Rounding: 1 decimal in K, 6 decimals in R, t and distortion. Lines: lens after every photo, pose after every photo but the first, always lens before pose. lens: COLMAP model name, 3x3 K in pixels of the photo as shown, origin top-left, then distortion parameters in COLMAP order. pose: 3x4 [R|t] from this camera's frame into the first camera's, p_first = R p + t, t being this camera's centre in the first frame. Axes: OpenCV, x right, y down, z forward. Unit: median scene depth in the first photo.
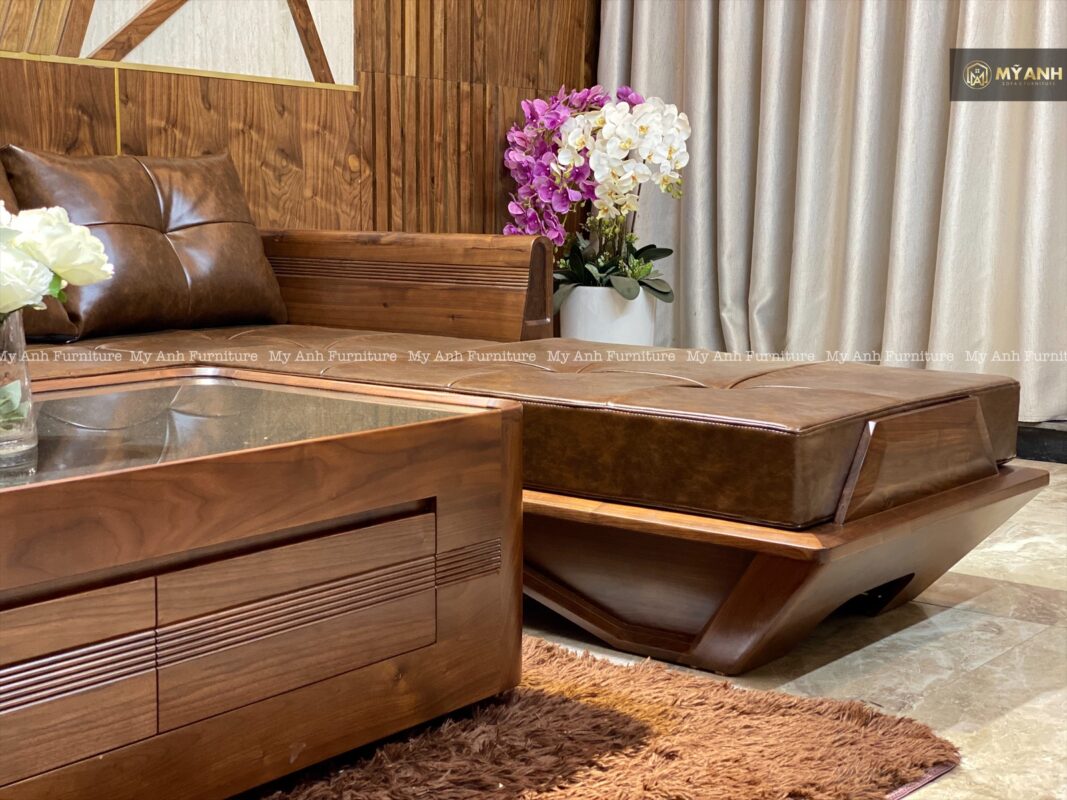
lens RADIAL K [[1604.0, 0, 533.5], [0, 1604.0, 400.0], [0, 0, 1]] dist [0.014250, -0.098766]
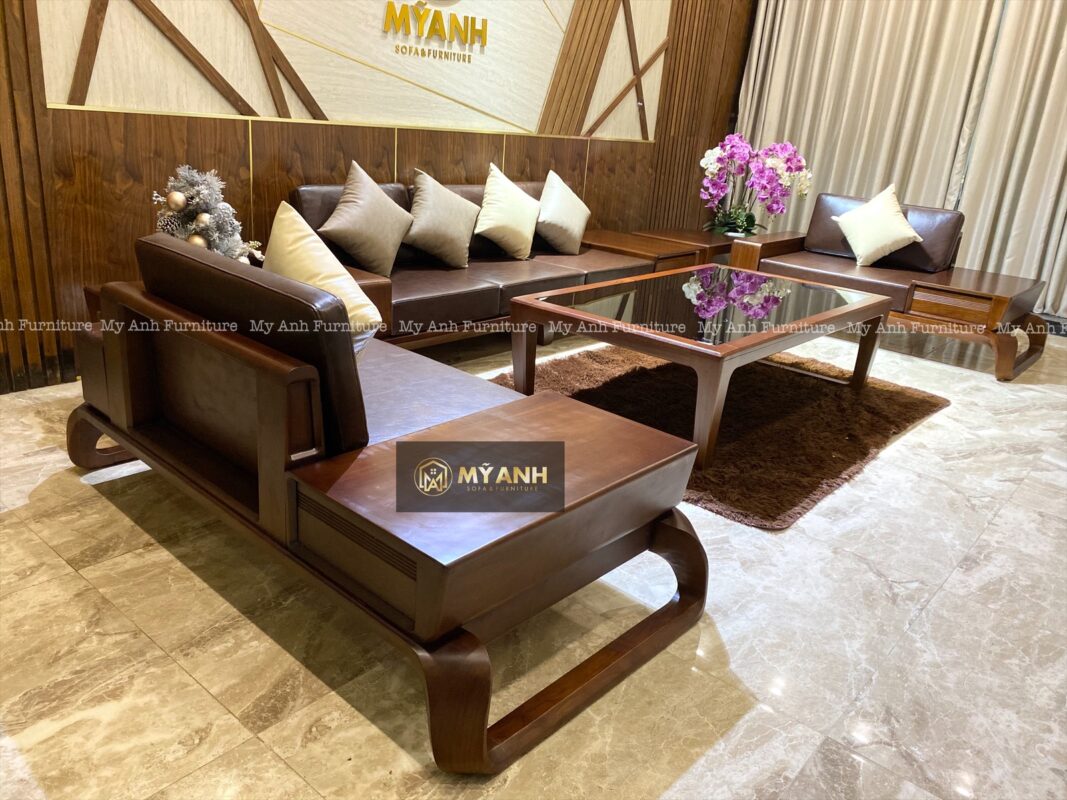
lens RADIAL K [[827.3, 0, 533.5], [0, 827.3, 400.0], [0, 0, 1]] dist [-0.007775, -0.000479]
pose [[0.997017, 0.074988, -0.018292, -0.291528], [-0.069519, 0.975365, 0.209356, -0.057744], [0.033540, -0.207459, 0.977668, -0.498951]]
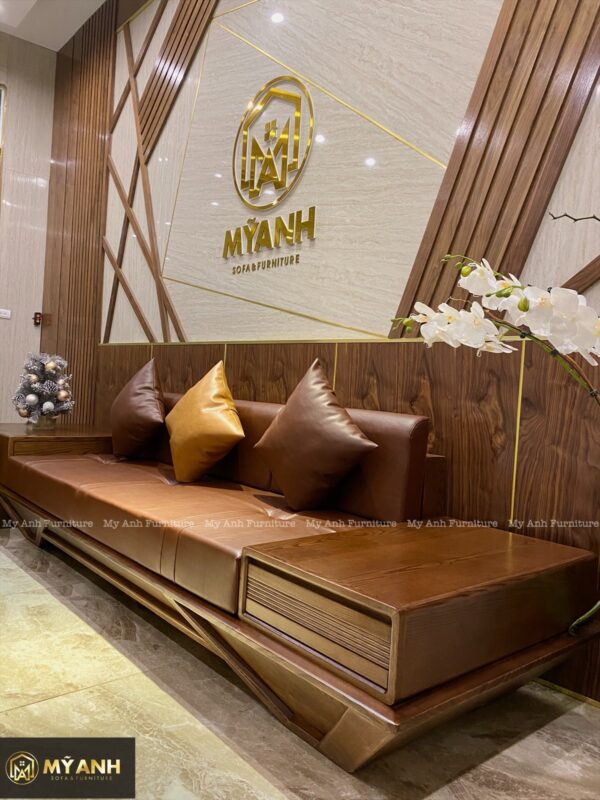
lens RADIAL K [[616.8, 0, 300.0], [0, 616.8, 400.0], [0, 0, 1]] dist [0.002036, -0.002880]
pose [[-0.185294, 0.000870, -0.982683, 0.268060], [-0.181648, 0.982736, 0.035122, -0.142320], [0.965748, 0.185010, -0.181937, 0.911216]]
